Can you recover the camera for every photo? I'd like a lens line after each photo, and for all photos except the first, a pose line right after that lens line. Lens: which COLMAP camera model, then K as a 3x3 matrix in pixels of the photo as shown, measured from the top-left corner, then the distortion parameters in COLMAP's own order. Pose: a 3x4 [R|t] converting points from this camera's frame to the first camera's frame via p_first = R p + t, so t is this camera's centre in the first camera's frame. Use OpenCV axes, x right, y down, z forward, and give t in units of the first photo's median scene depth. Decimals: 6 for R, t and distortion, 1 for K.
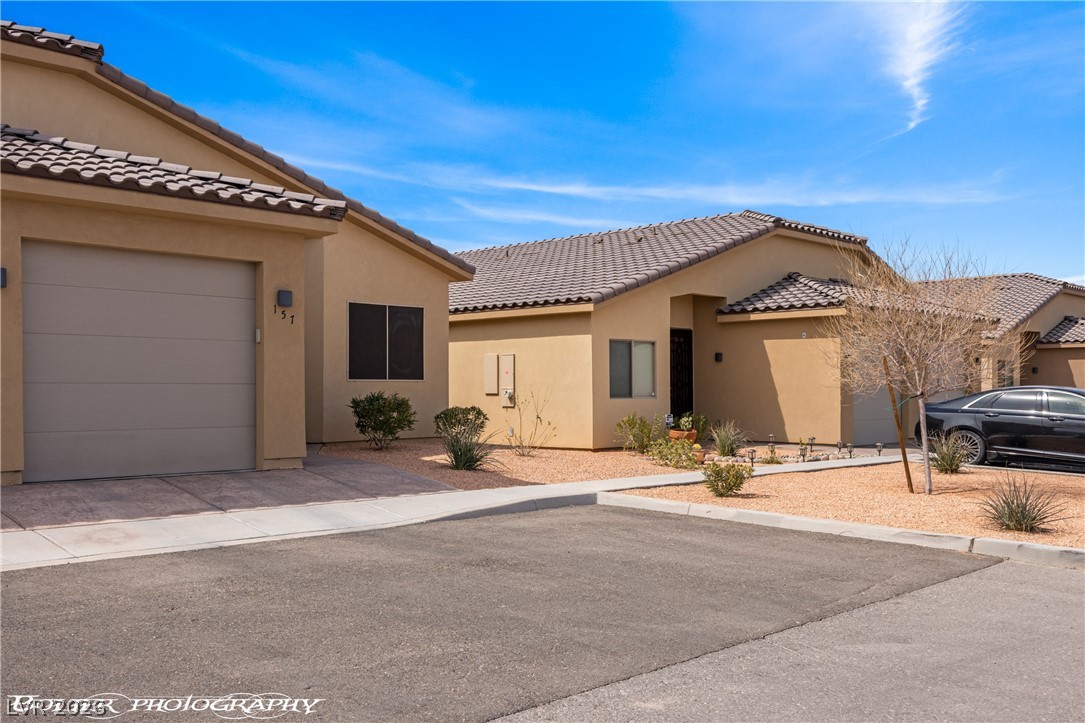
lens RADIAL K [[1056.7, 0, 512.6], [0, 1056.7, 388.6], [0, 0, 1]] dist [0.049391, 0.000000]
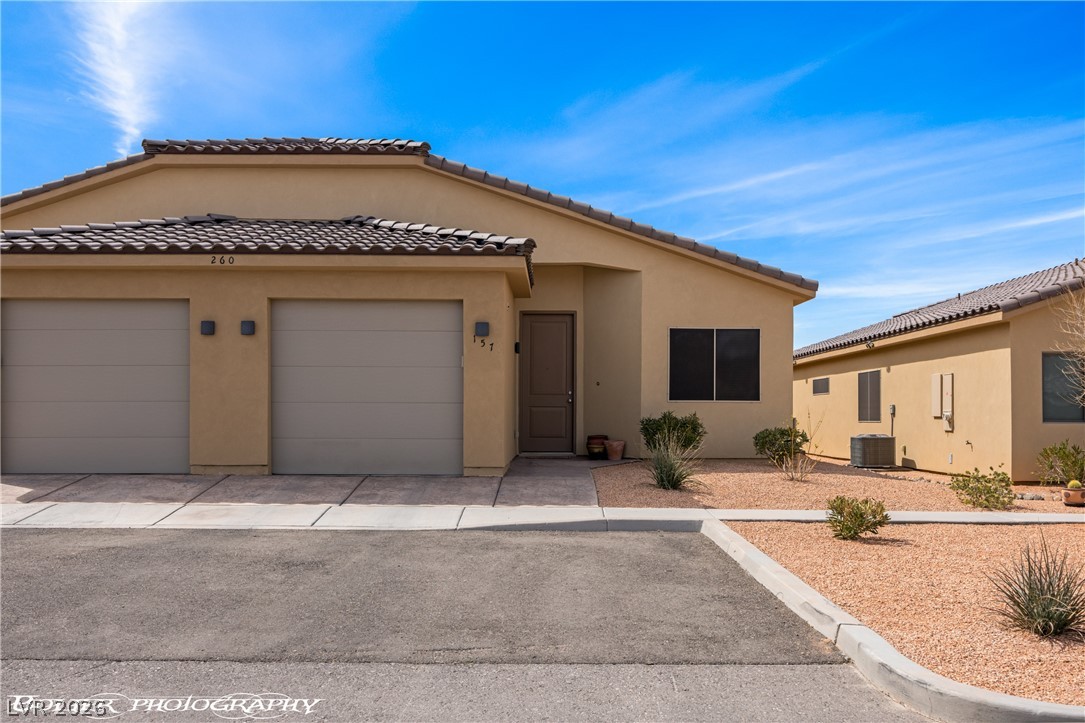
lens RADIAL K [[915.3, 0, 546.0], [0, 915.3, 413.3], [0, 0, 1]] dist [0.010434, -0.001130]
pose [[0.711549, 0.005136, -0.702618, 0.497524], [-0.005898, 0.999982, 0.001337, 0.004643], [0.702612, 0.003193, 0.711566, 0.312665]]
